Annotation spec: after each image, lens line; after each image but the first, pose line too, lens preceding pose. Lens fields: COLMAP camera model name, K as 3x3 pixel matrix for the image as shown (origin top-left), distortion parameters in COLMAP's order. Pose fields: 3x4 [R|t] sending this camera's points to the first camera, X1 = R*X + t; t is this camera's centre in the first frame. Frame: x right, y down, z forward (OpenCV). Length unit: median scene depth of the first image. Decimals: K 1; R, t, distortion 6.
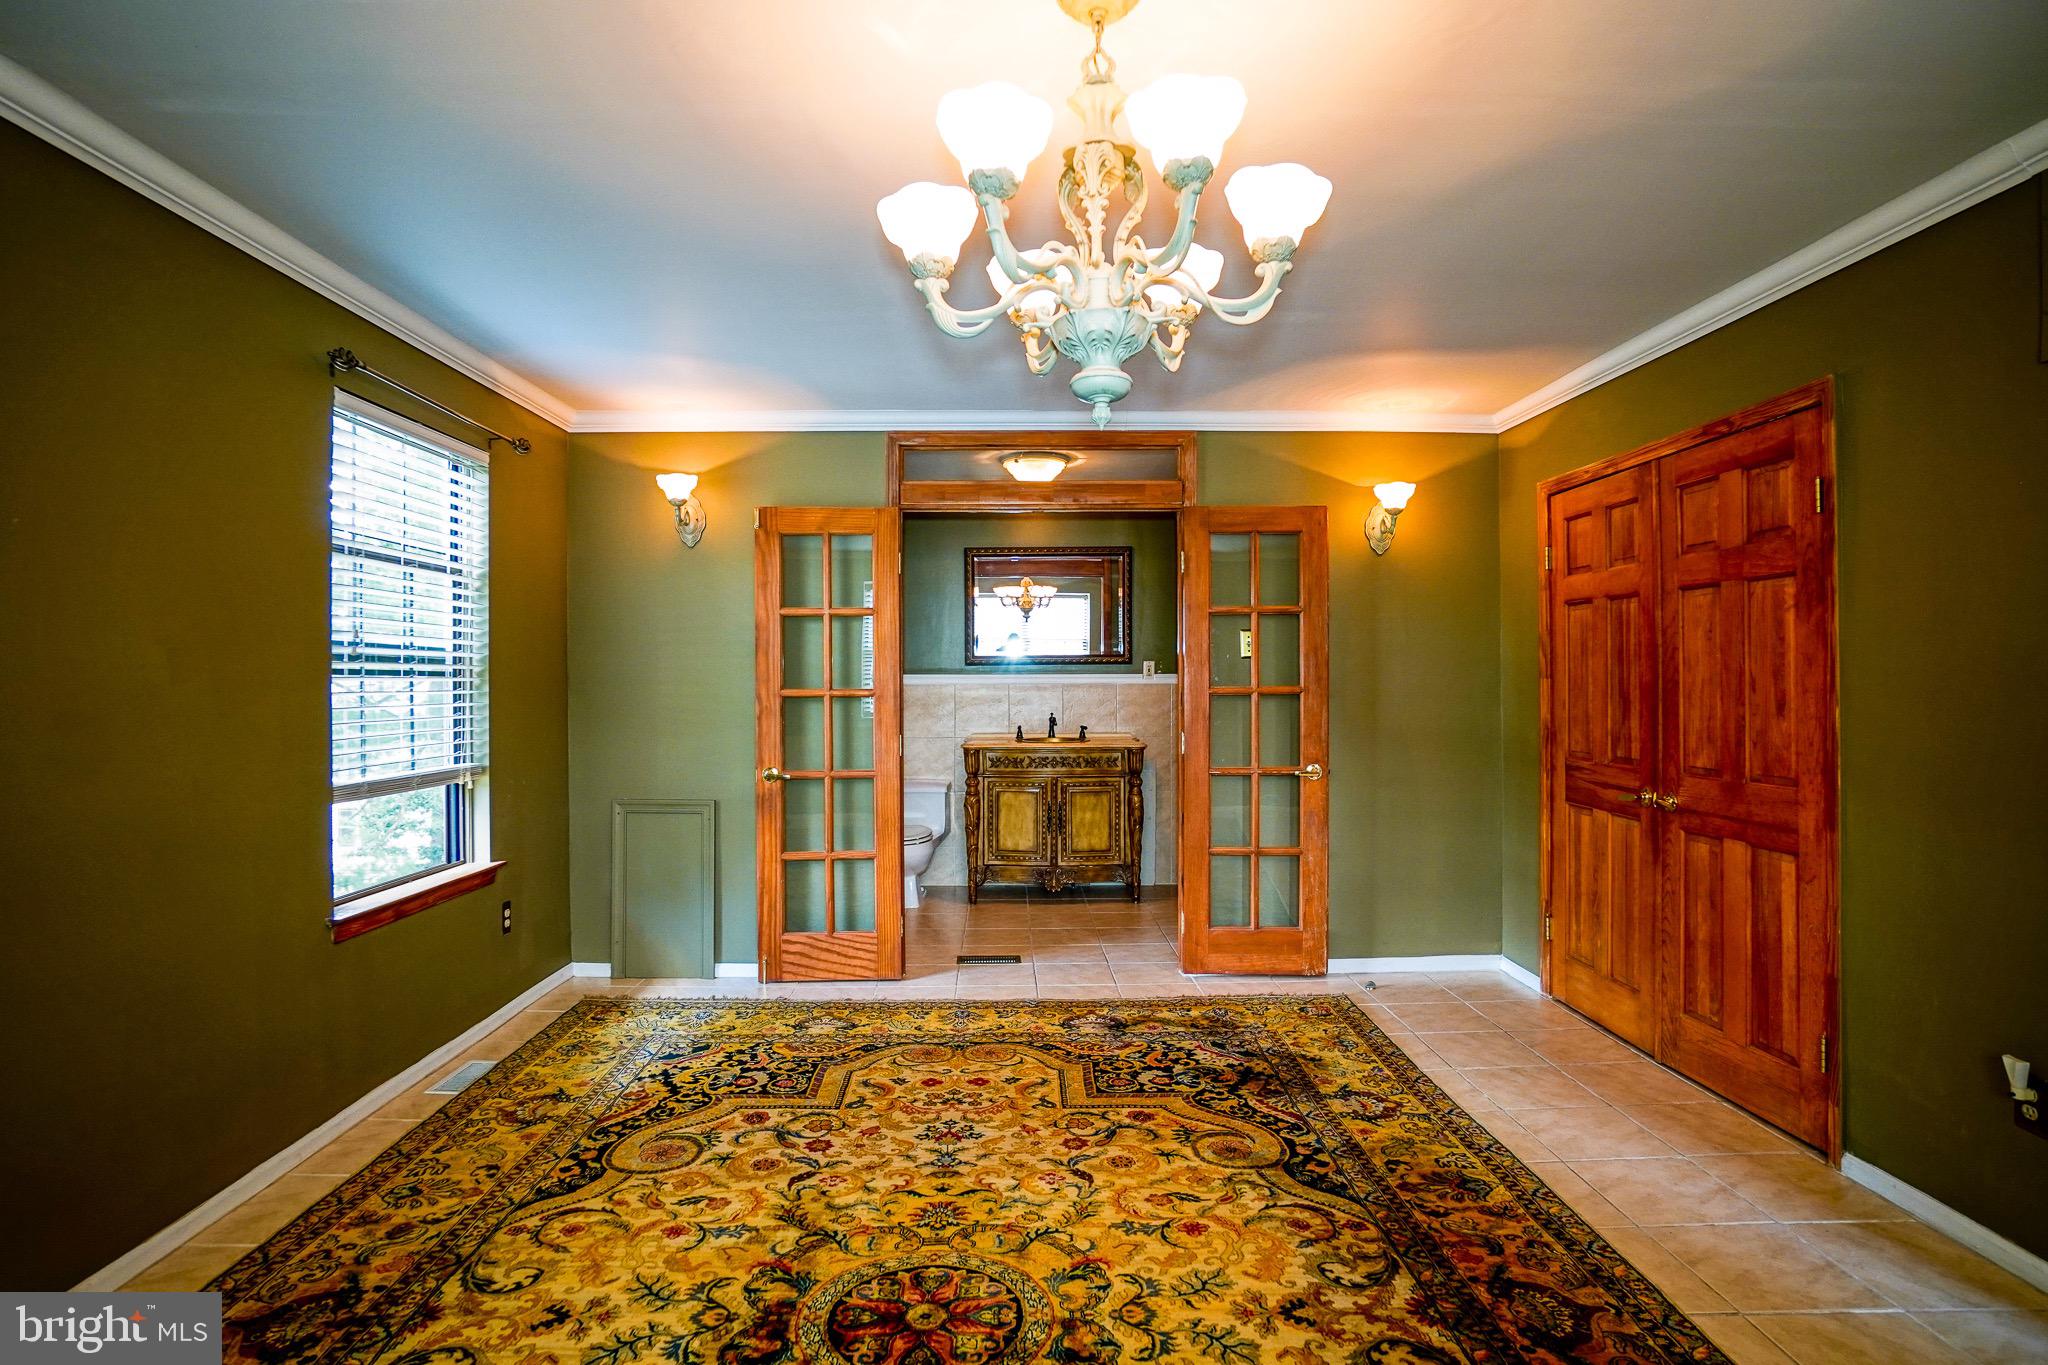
lens RADIAL K [[911.1, 0, 992.1], [0, 911.1, 672.0], [0, 0, 1]] dist [-0.042967, 0.000597]
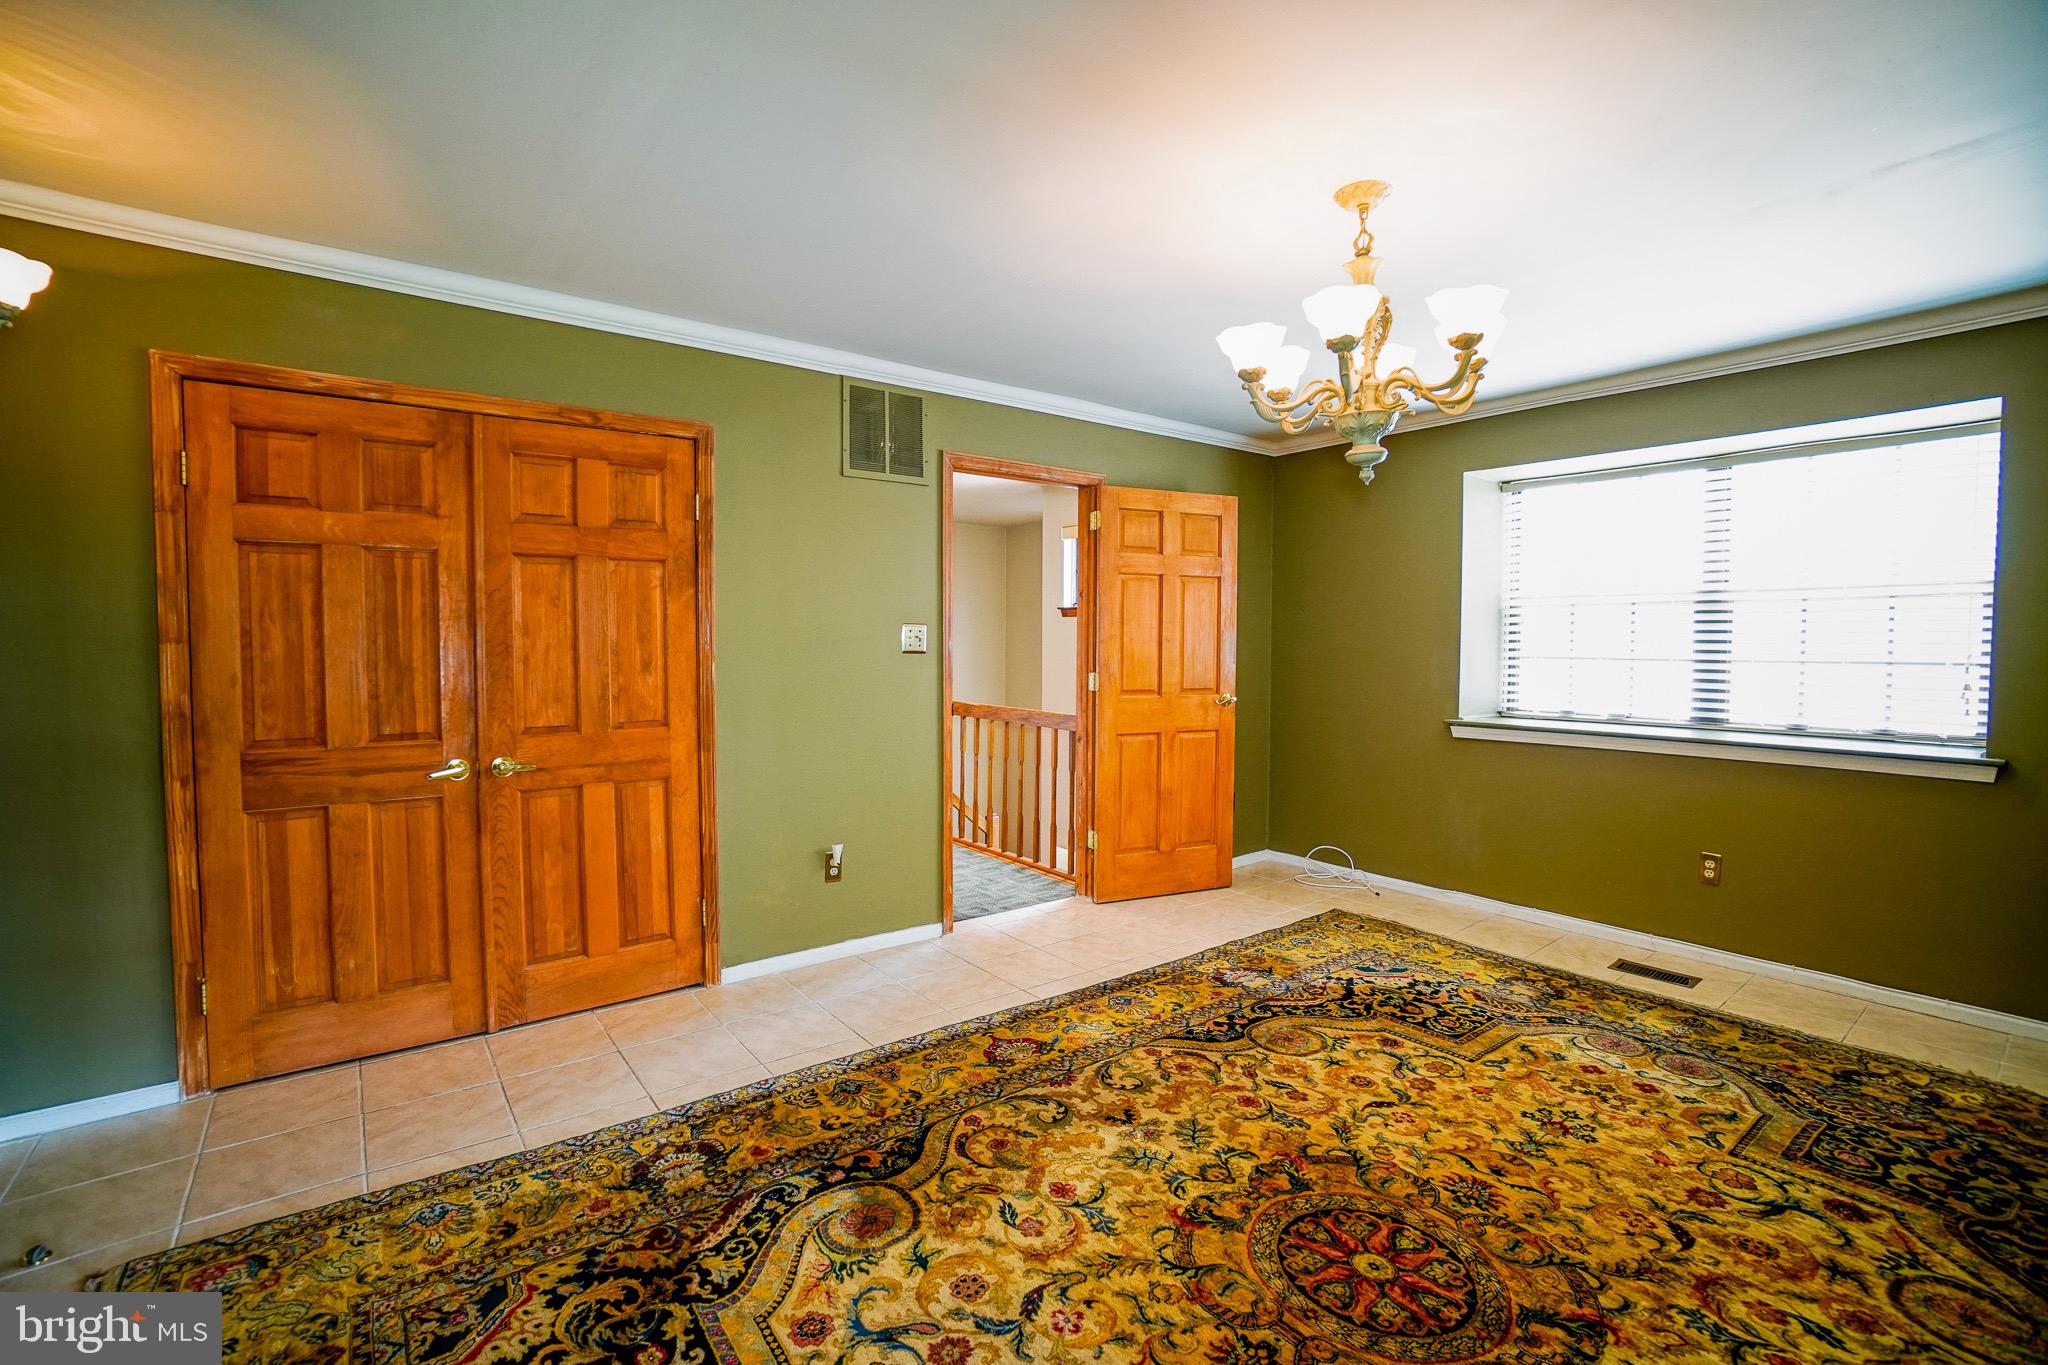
lens RADIAL K [[911.1, 0, 992.1], [0, 911.1, 672.0], [0, 0, 1]] dist [-0.042967, 0.000597]
pose [[-0.573301, -0.029033, 0.818830, -0.428361], [-0.006325, 0.999499, 0.031010, 0.005953], [-0.819320, 0.012599, -0.573198, 1.297376]]
